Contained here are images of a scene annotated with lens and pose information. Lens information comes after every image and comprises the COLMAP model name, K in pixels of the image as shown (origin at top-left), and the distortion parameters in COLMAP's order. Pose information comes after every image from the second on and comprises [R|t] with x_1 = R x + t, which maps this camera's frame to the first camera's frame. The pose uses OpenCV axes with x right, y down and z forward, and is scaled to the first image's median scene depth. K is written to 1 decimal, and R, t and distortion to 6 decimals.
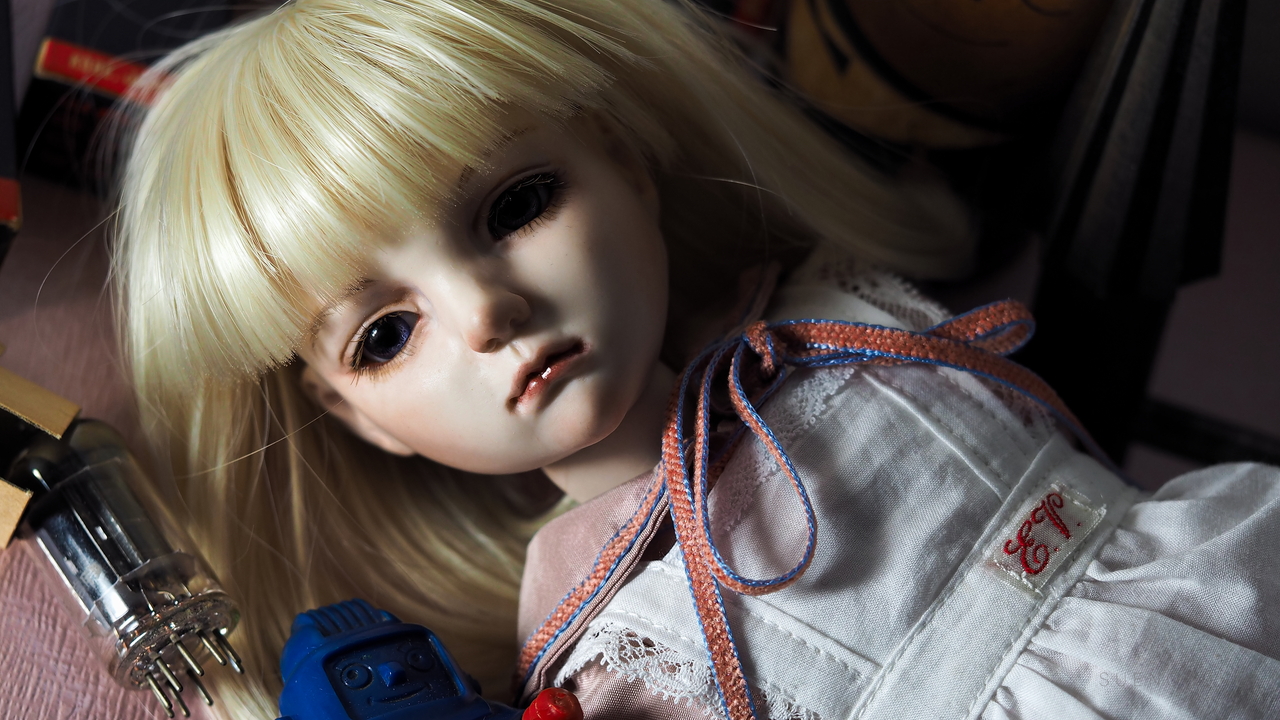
lens RADIAL K [[4065.5, 0, 640.0], [0, 4065.5, 360.0], [0, 0, 1]] dist [-0.462886, 0.332228]
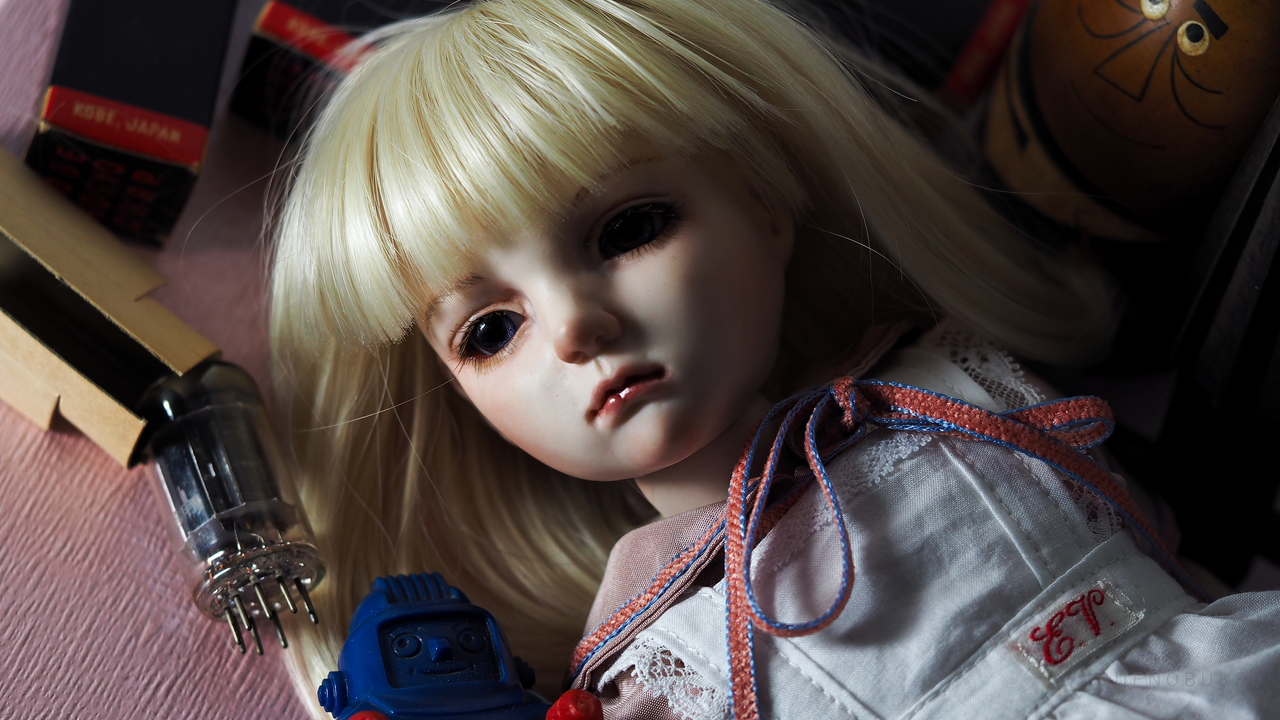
lens RADIAL K [[4065.5, 0, 640.0], [0, 4065.5, 360.0], [0, 0, 1]] dist [-0.462886, 0.332228]
pose [[0.971727, 0.166038, -0.167865, 0.152484], [-0.164040, 0.986116, 0.025802, -0.032118], [0.169818, 0.002464, 0.985472, -0.029918]]
